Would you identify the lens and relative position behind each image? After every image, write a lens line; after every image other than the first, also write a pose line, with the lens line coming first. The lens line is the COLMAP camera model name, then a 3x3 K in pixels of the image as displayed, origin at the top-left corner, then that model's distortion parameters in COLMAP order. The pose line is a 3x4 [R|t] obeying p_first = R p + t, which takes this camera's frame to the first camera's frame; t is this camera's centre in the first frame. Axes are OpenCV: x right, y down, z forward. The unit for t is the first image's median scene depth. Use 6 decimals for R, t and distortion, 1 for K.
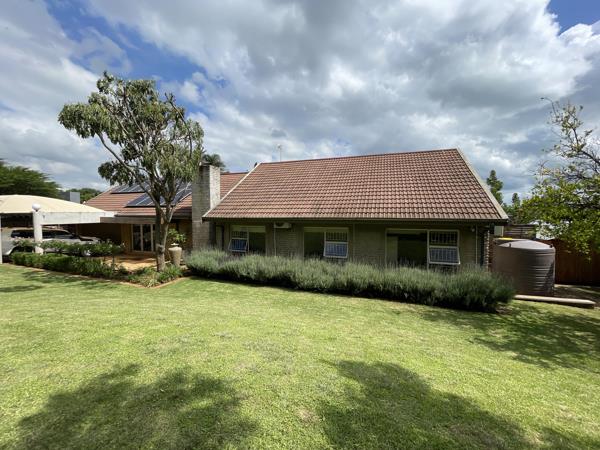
lens RADIAL K [[253.1, 0, 299.7], [0, 253.1, 215.5], [0, 0, 1]] dist [-0.000483, -0.000242]
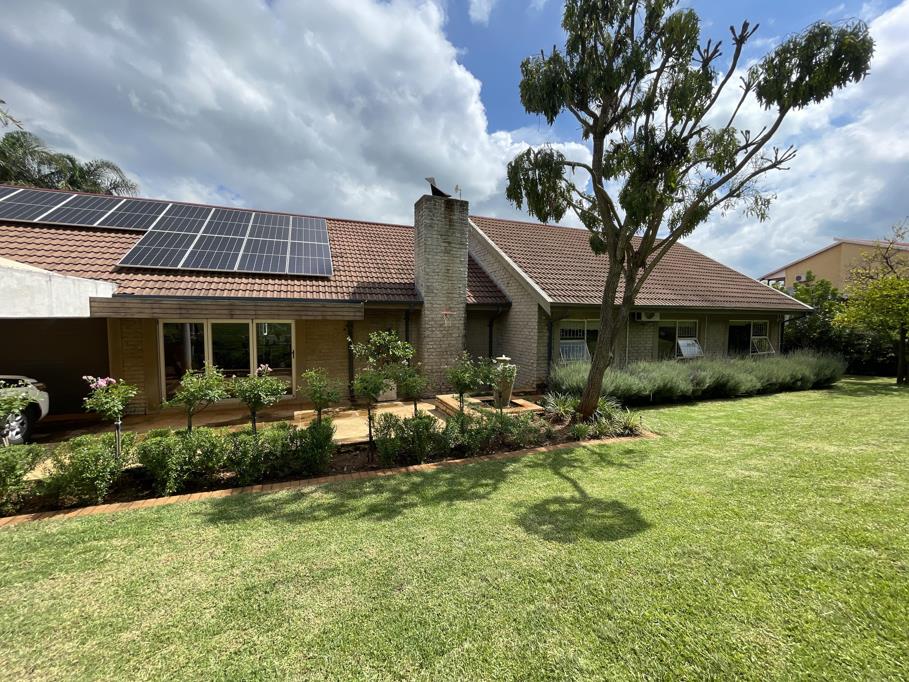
lens RADIAL K [[370.1, 0, 454.5], [0, 370.1, 341.0], [0, 0, 1]] dist [0.000994, -0.000025]
pose [[0.740225, -0.038916, 0.671232, -1.140032], [-0.000089, 0.998318, 0.057977, 0.045522], [-0.672359, -0.042975, 0.738976, 0.609956]]
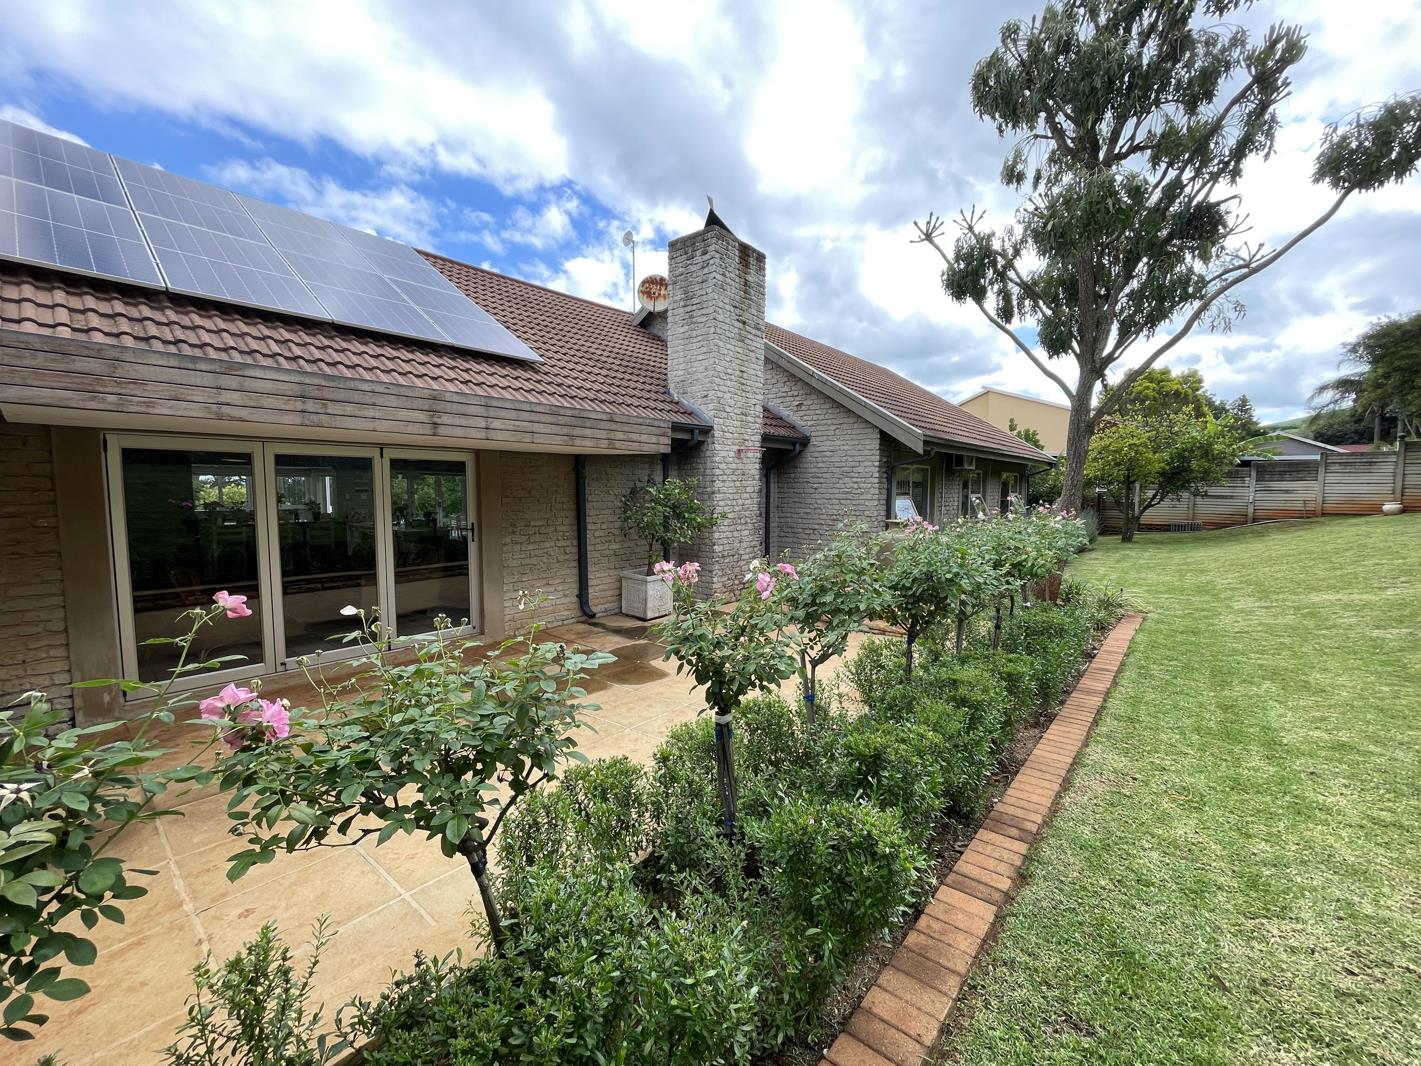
lens RADIAL K [[578.6, 0, 710.5], [0, 578.6, 533.0], [0, 0, 1]] dist [0.000994, -0.000025]
pose [[0.332721, -0.074426, 0.940084, -1.315619], [0.006110, 0.997030, 0.076772, 0.084131], [-0.943006, -0.019799, 0.332187, 1.085788]]
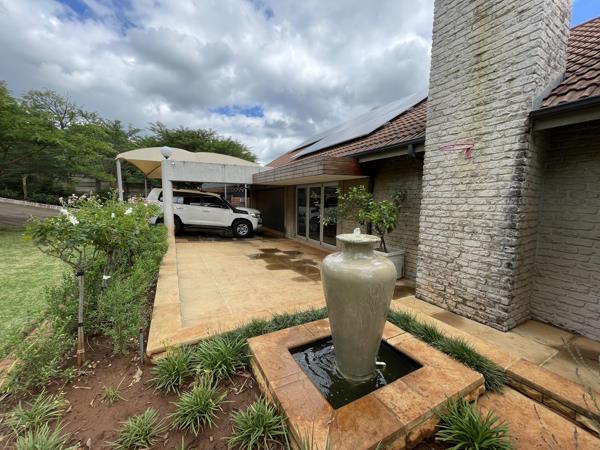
lens RADIAL K [[244.3, 0, 300.0], [0, 244.3, 225.0], [0, 0, 1]] dist [0.000994, -0.000025]
pose [[0.750392, 0.079044, -0.656250, -0.464404], [-0.022188, 0.995277, 0.094509, 0.101601], [0.660621, -0.056358, 0.748601, 0.942959]]
